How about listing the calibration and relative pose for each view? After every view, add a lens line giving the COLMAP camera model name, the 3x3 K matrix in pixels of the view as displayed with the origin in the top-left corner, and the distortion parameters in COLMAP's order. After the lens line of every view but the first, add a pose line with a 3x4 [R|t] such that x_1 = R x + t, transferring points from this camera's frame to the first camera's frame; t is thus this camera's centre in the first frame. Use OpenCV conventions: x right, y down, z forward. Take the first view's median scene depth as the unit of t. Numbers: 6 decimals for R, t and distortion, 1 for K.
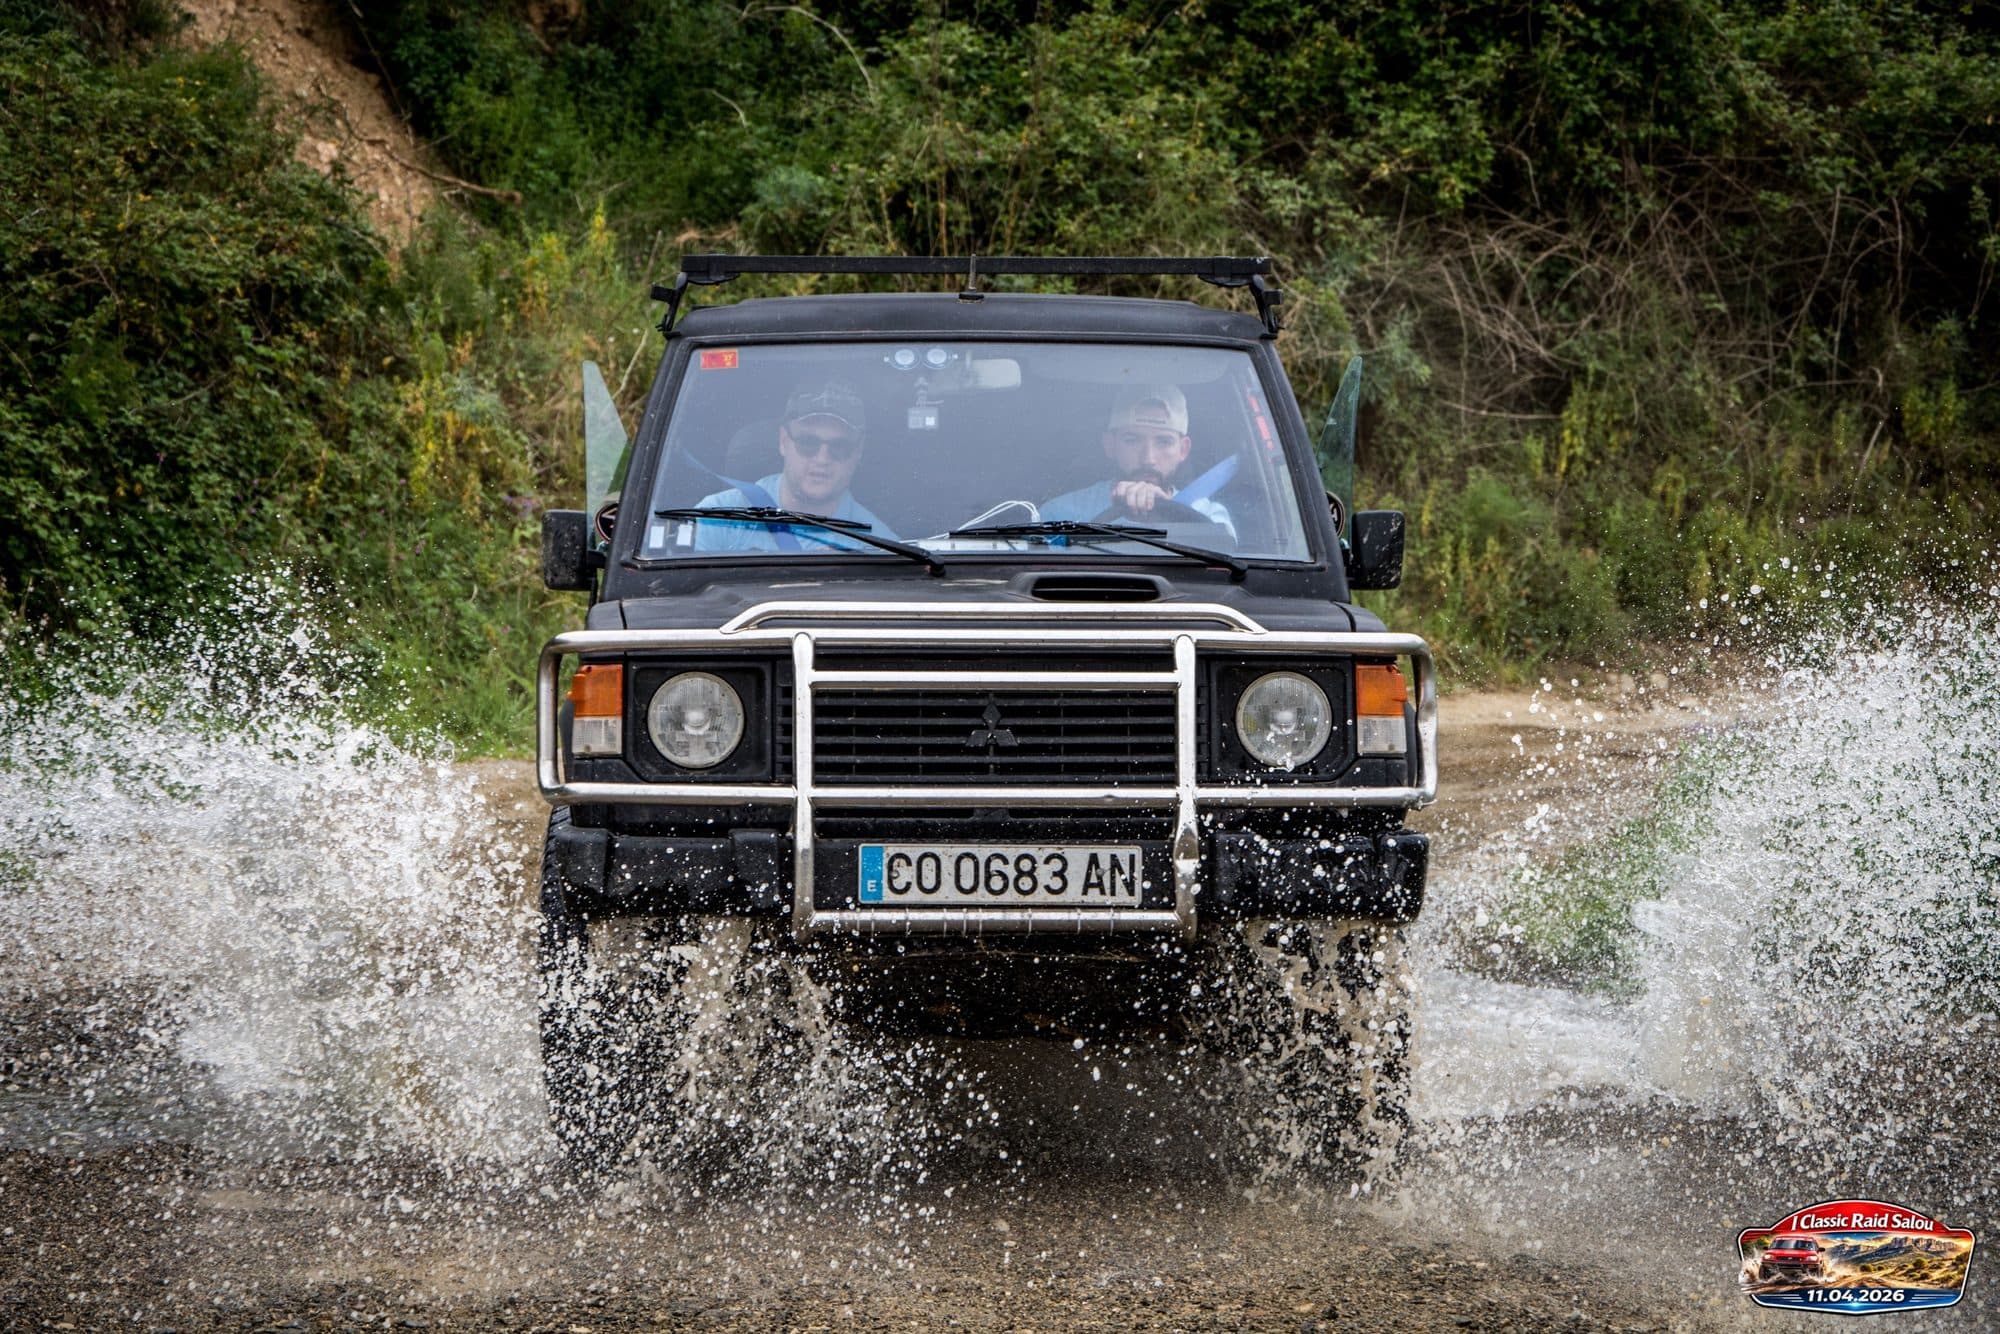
lens RADIAL K [[4820.7, 0, 1000.0], [0, 4820.7, 667.0], [0, 0, 1]] dist [-0.104865, 1.026192]
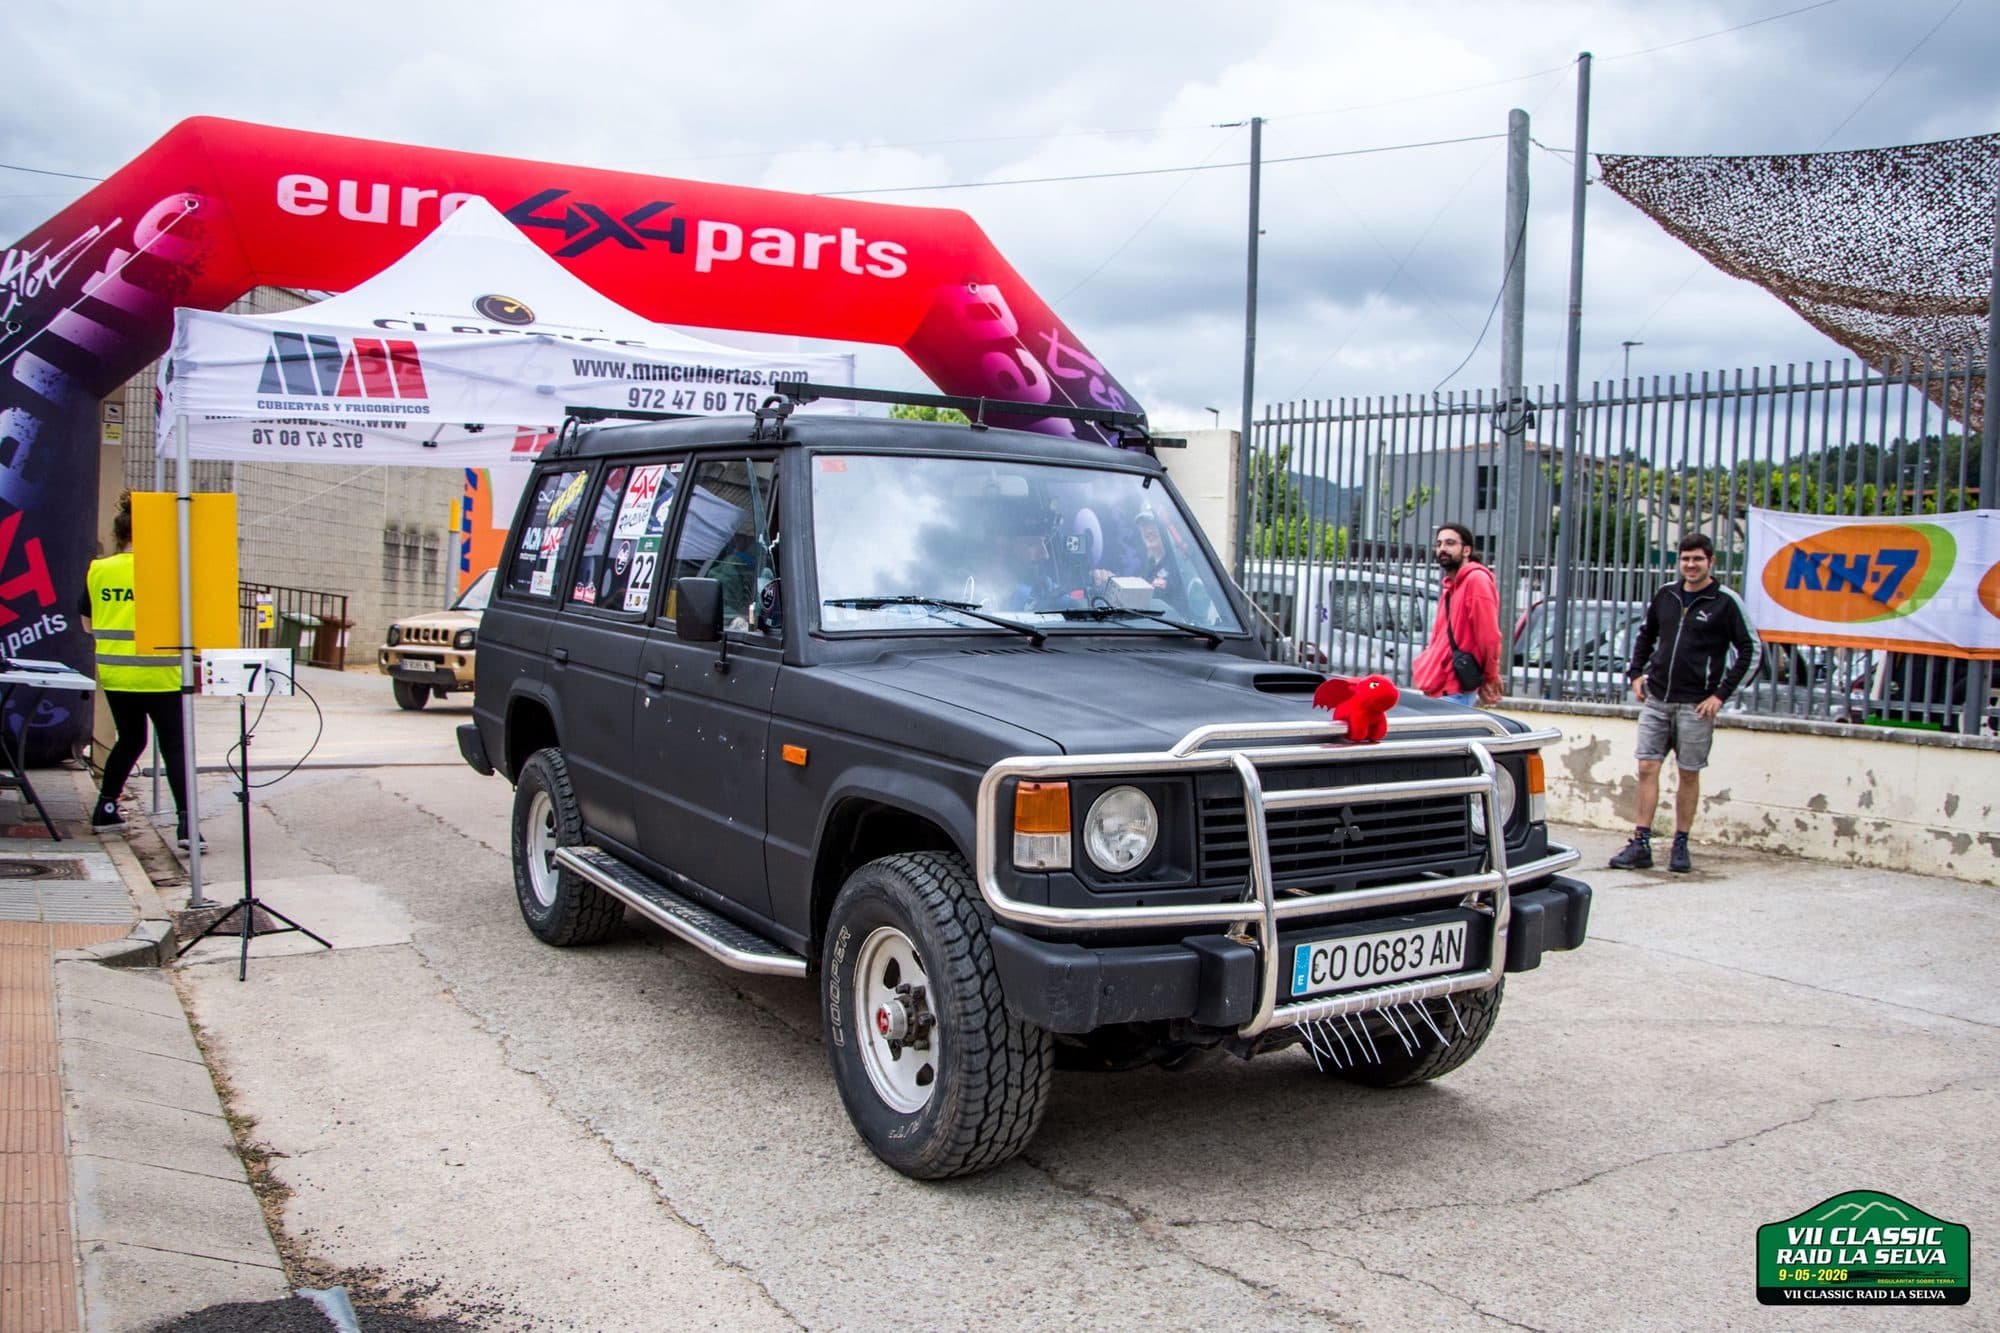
lens RADIAL K [[1602.4, 0, 1000.0], [0, 1602.4, 666.5], [0, 0, 1]] dist [-0.011430, 0.000519]
pose [[0.854690, -0.017621, 0.518840, -0.281243], [-0.032257, 0.995690, 0.086954, -0.058542], [-0.518136, -0.091055, 0.850438, 0.722345]]
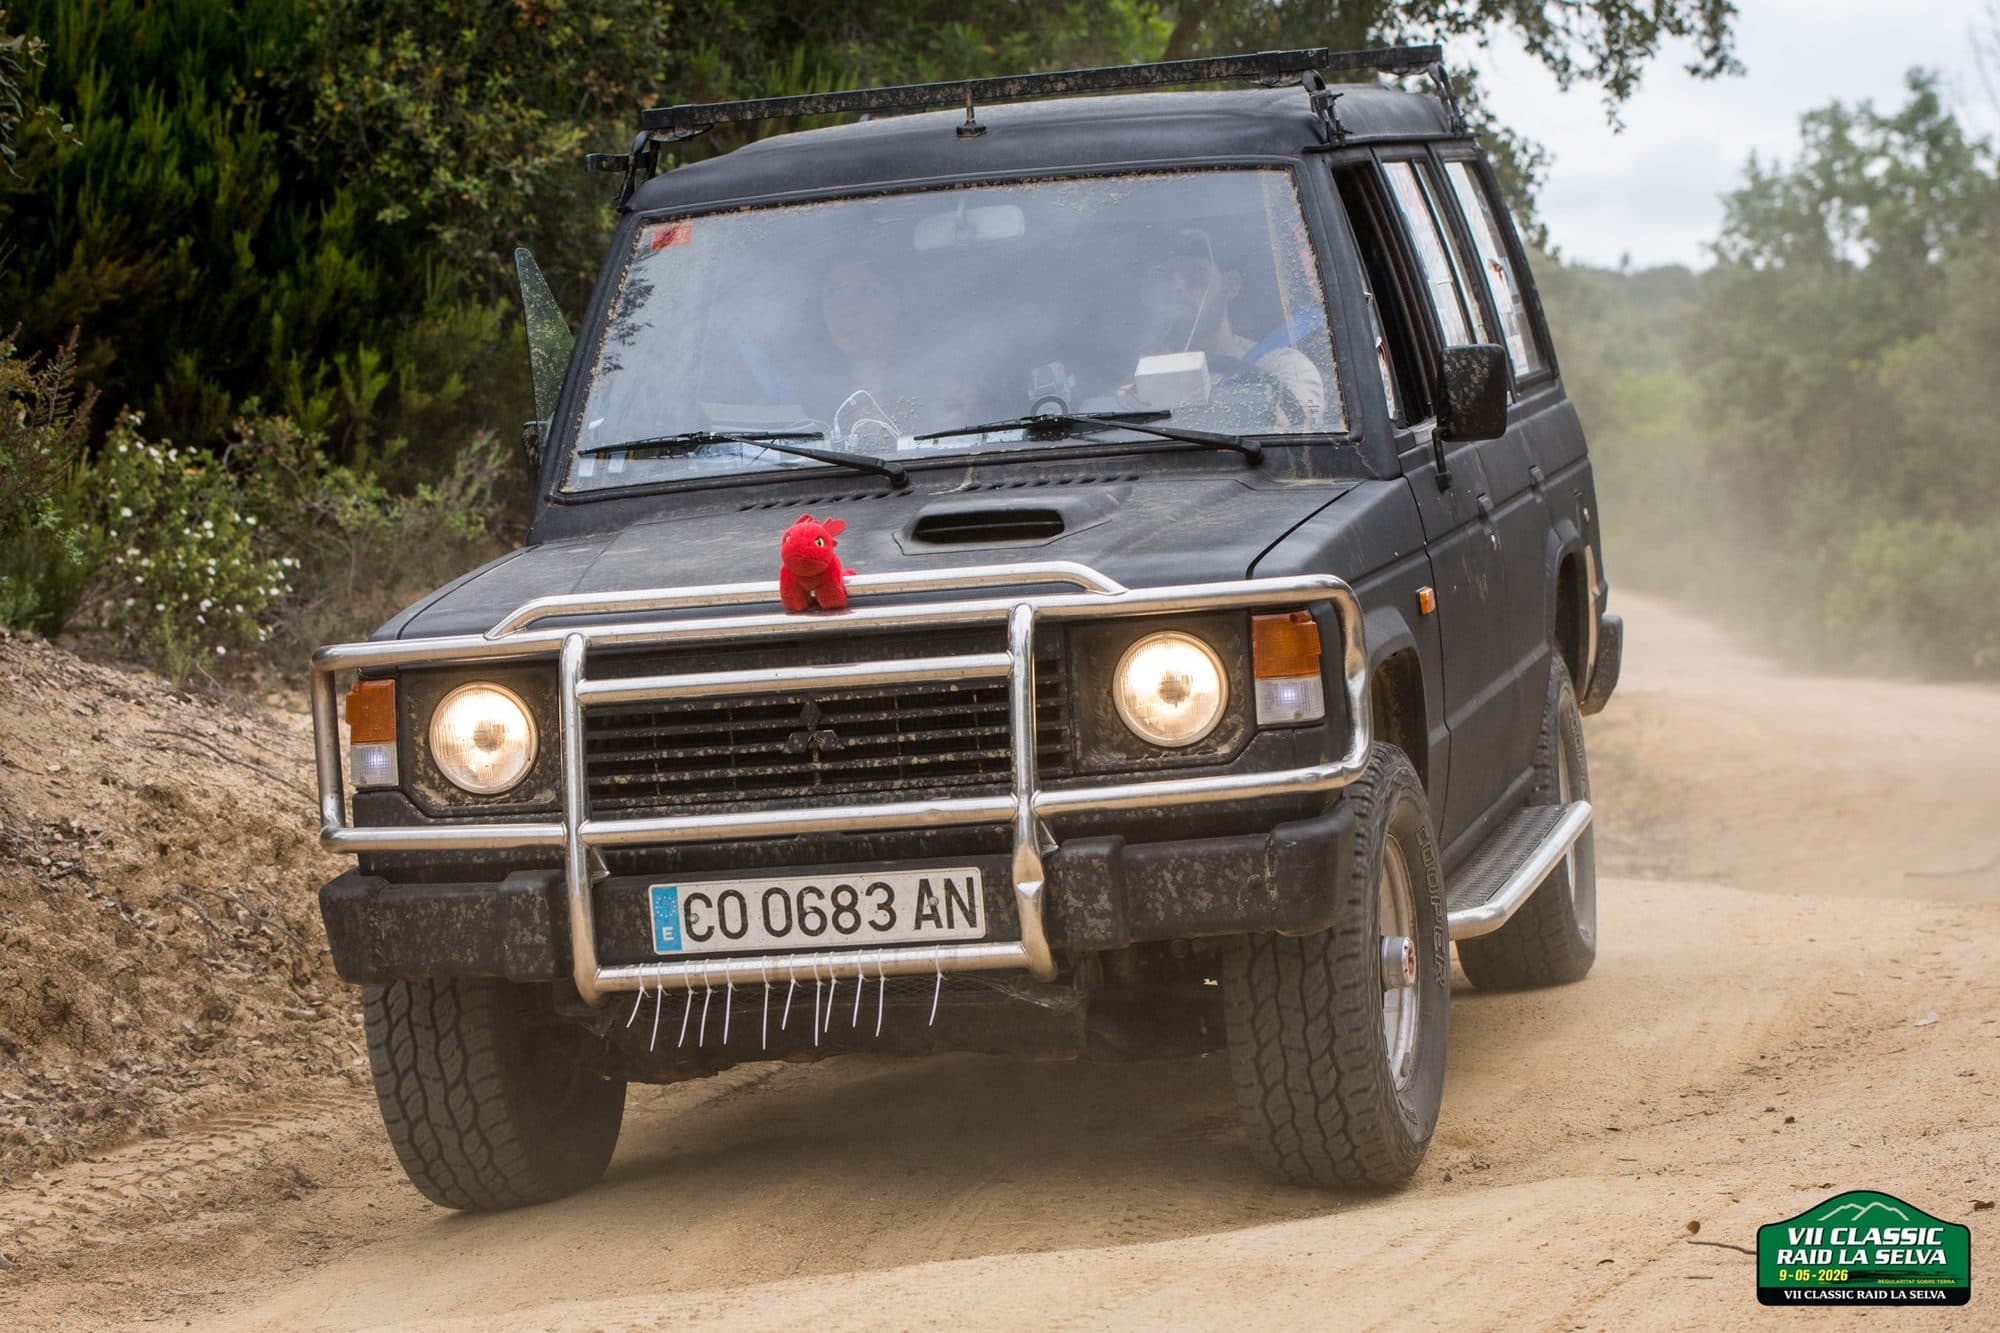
lens RADIAL K [[4820.7, 0, 1000.0], [0, 4820.7, 666.5], [0, 0, 1]] dist [-0.104865, 1.026192]
pose [[0.979230, -0.067781, -0.191088, 0.193406], [0.084614, 0.993088, 0.081347, -0.064130], [0.184254, -0.095826, 0.978196, 0.194029]]
